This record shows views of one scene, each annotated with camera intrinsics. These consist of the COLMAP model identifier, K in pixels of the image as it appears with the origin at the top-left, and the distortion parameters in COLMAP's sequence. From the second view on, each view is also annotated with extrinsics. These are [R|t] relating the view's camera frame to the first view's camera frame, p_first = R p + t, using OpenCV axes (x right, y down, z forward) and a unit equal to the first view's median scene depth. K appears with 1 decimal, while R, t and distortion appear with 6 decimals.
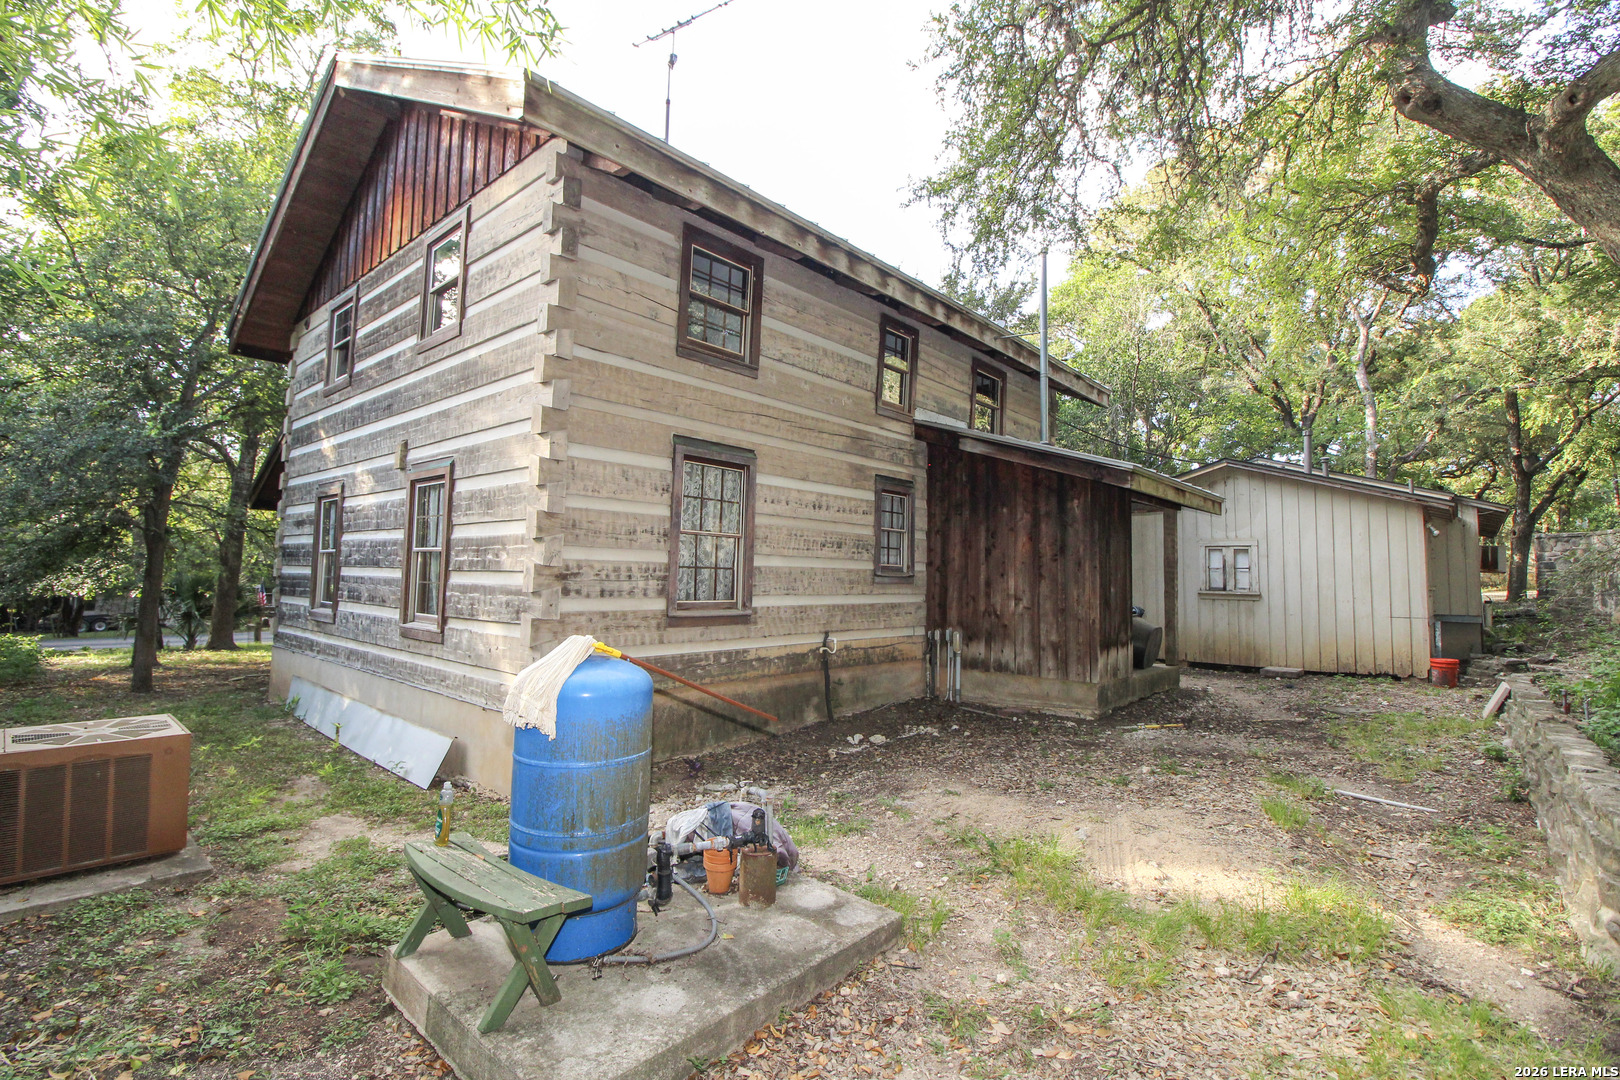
lens RADIAL K [[750.4, 0, 806.8], [0, 750.4, 523.1], [0, 0, 1]] dist [0.001405, -0.013334]
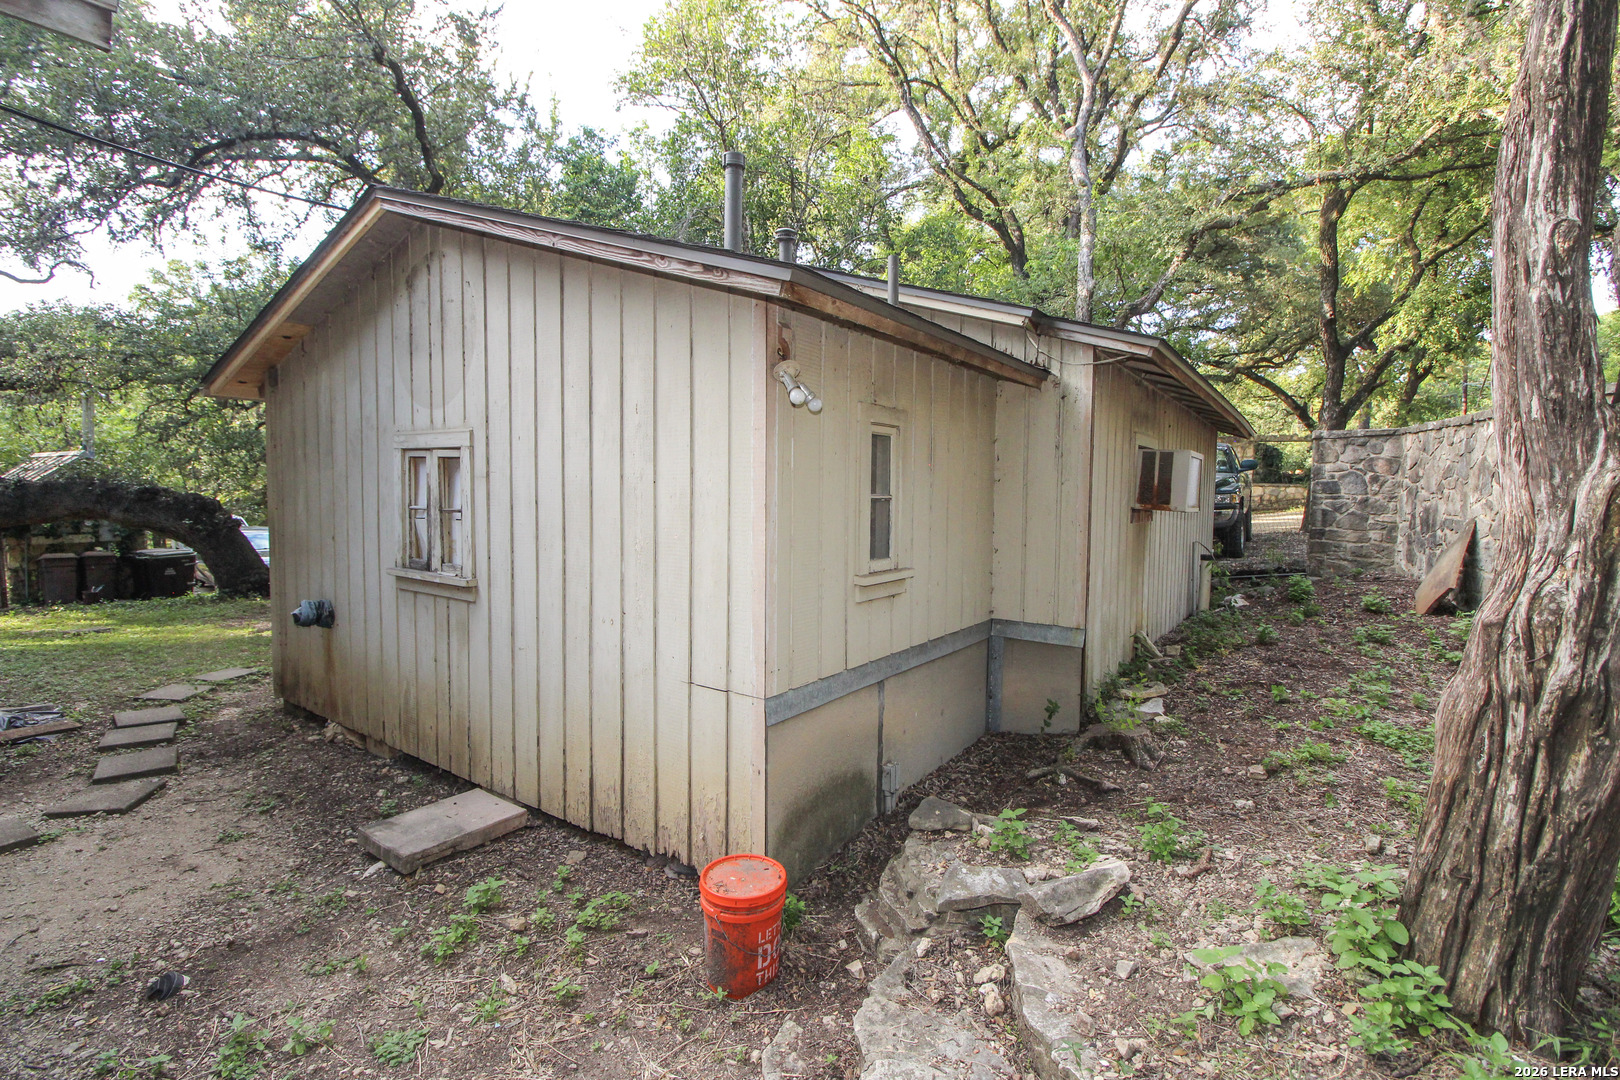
lens RADIAL K [[750.4, 0, 806.8], [0, 750.4, 523.1], [0, 0, 1]] dist [0.001405, -0.013334]
pose [[0.993815, -0.009566, 0.110633, 1.090698], [-0.003979, 0.992575, 0.121567, 0.033147], [-0.110975, -0.121255, 0.986398, 0.961489]]
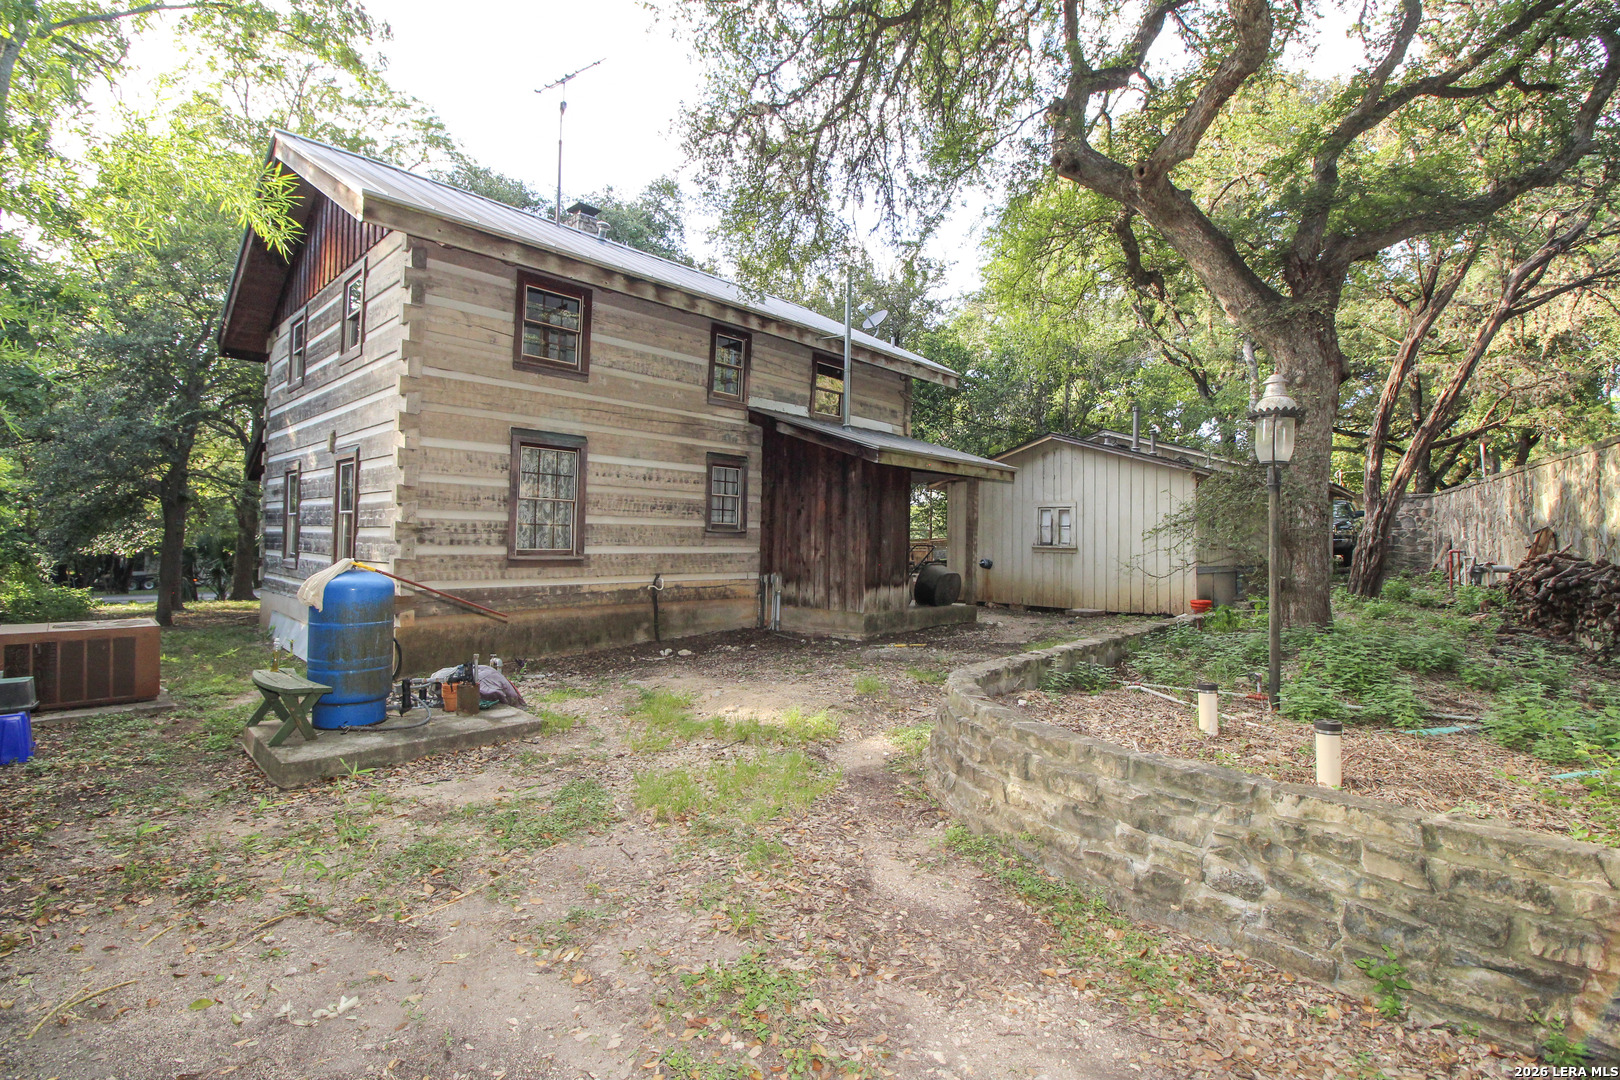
lens RADIAL K [[750.4, 0, 806.8], [0, 750.4, 523.1], [0, 0, 1]] dist [0.001405, -0.013334]
pose [[0.999171, -0.003403, -0.040560, 0.345175], [0.005383, 0.998794, 0.048808, -0.006168], [0.040345, -0.048986, 0.997984, -0.293730]]
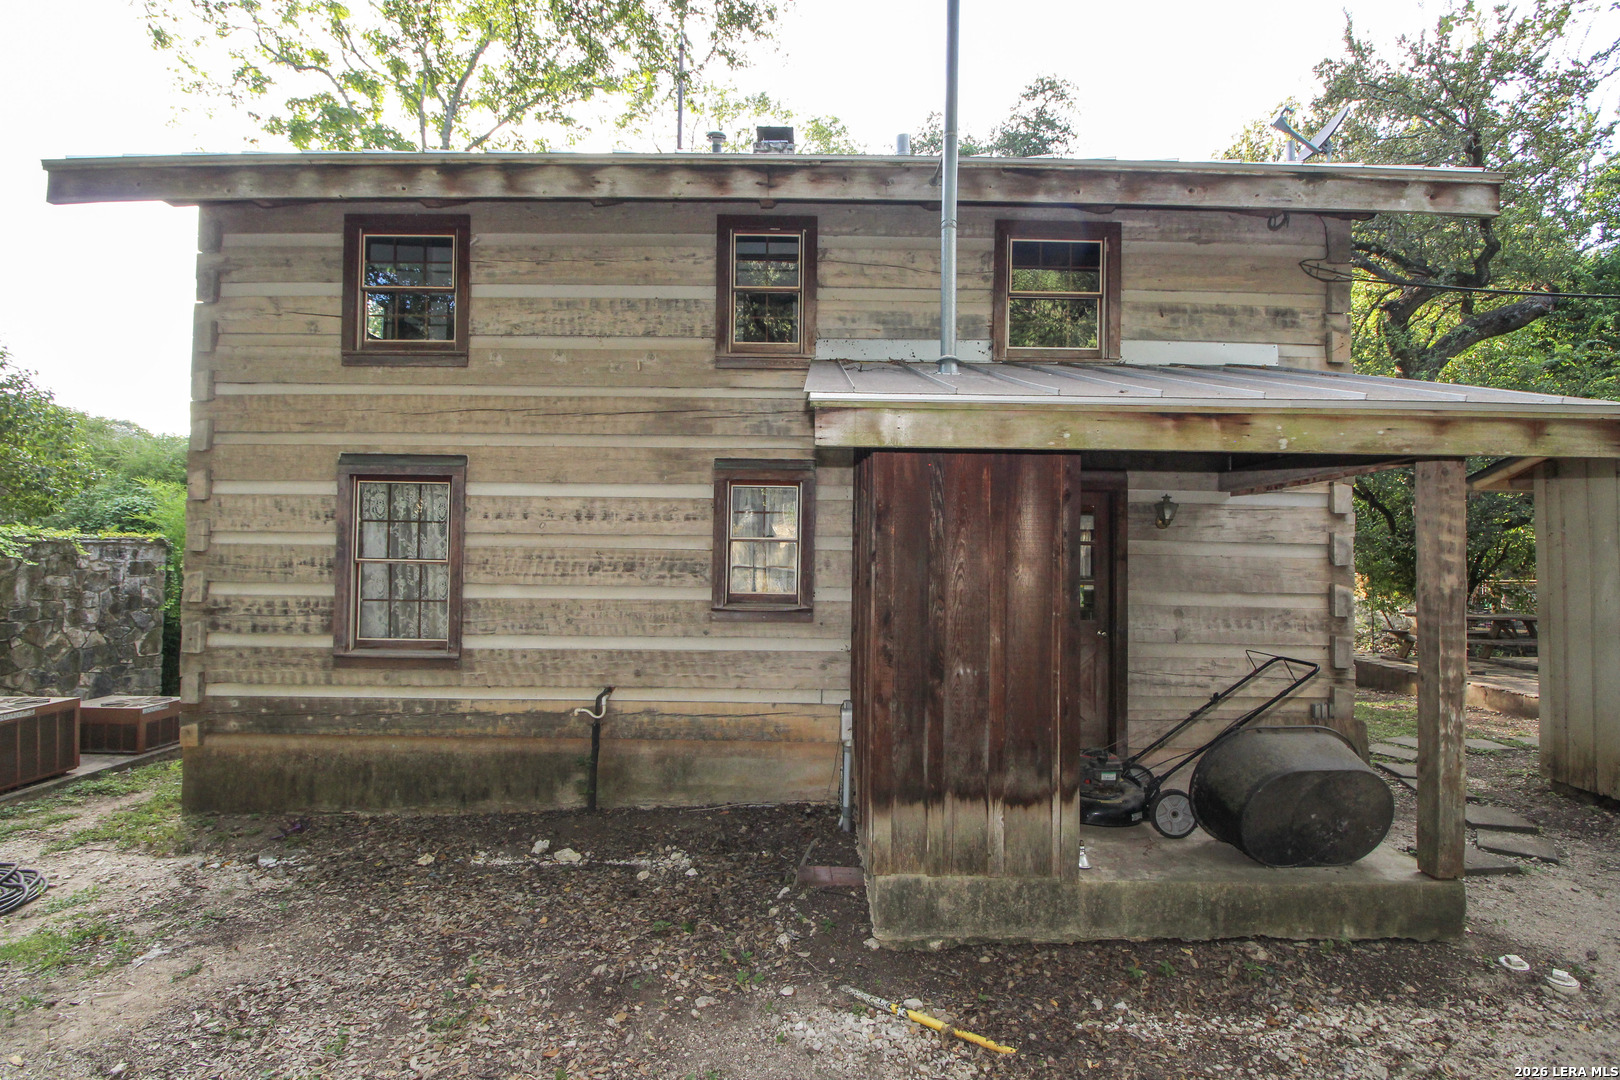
lens RADIAL K [[746.2, 0, 811.7], [0, 746.2, 529.3], [0, 0, 1]] dist [-0.000463, -0.012888]
pose [[0.661730, -0.033445, -0.748996, 0.717878], [0.055588, 0.998444, 0.004528, -0.000266], [0.747678, -0.044632, 0.662559, 0.685146]]
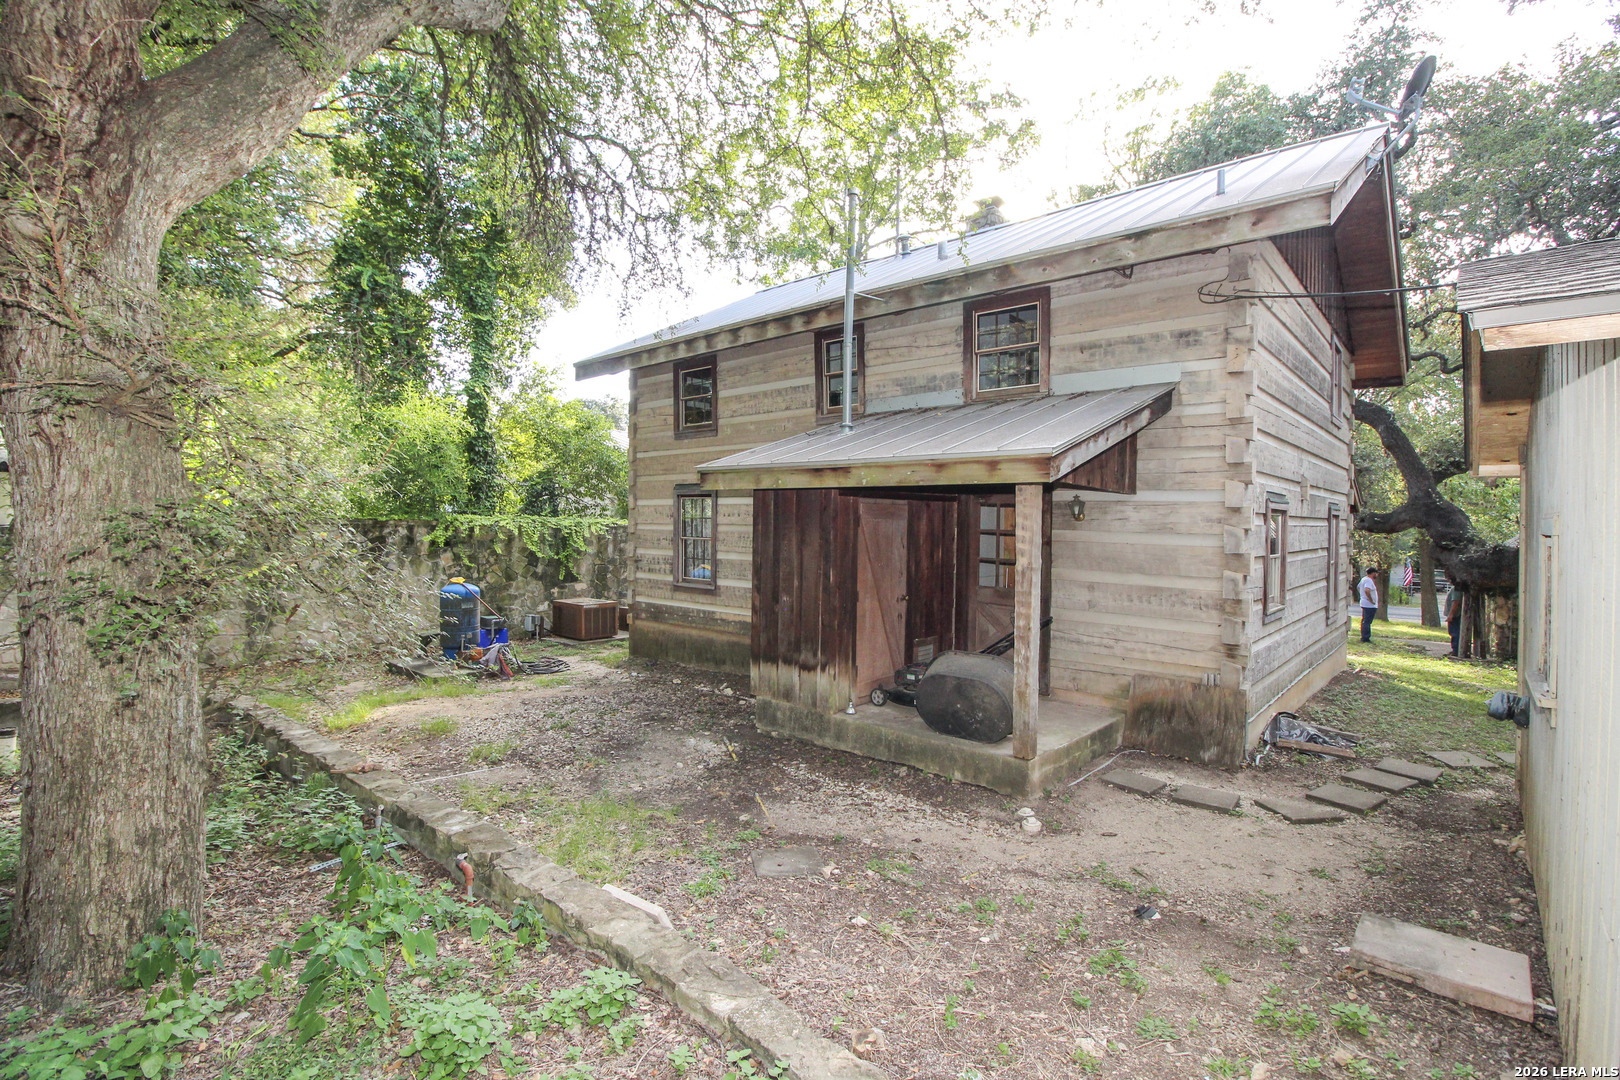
lens RADIAL K [[750.4, 0, 806.8], [0, 750.4, 523.1], [0, 0, 1]] dist [0.001405, -0.013334]
pose [[-0.004787, -0.016814, -0.999847, 1.343916], [0.059562, 0.998079, -0.017069, 0.019840], [0.998213, -0.059635, -0.003777, 1.091905]]
